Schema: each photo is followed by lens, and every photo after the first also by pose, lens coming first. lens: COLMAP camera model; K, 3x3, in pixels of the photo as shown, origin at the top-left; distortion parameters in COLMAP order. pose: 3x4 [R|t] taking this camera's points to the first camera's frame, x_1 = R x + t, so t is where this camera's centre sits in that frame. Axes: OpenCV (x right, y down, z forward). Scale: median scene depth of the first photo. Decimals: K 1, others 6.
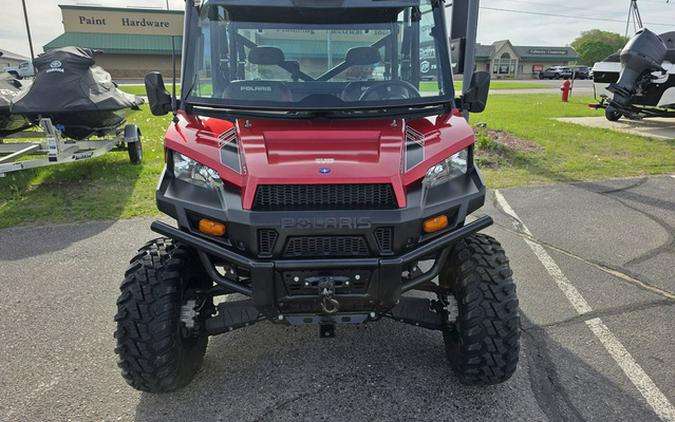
lens RADIAL K [[536.7, 0, 338.9], [0, 536.7, 213.5], [0, 0, 1]] dist [0.016515, -0.036046]
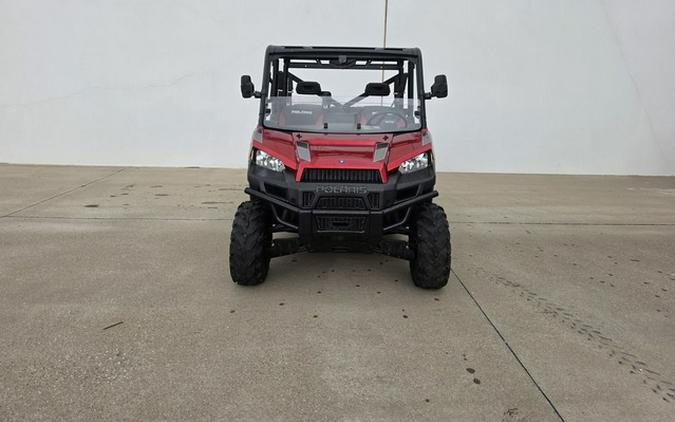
lens RADIAL K [[527.1, 0, 333.9], [0, 527.1, 206.7], [0, 0, 1]] dist [-0.057739, 0.000754]
pose [[0.997097, 0.032970, -0.068641, 0.070564], [-0.035546, 0.998696, -0.036649, 0.130918], [0.067343, 0.038983, 0.996968, -0.714325]]
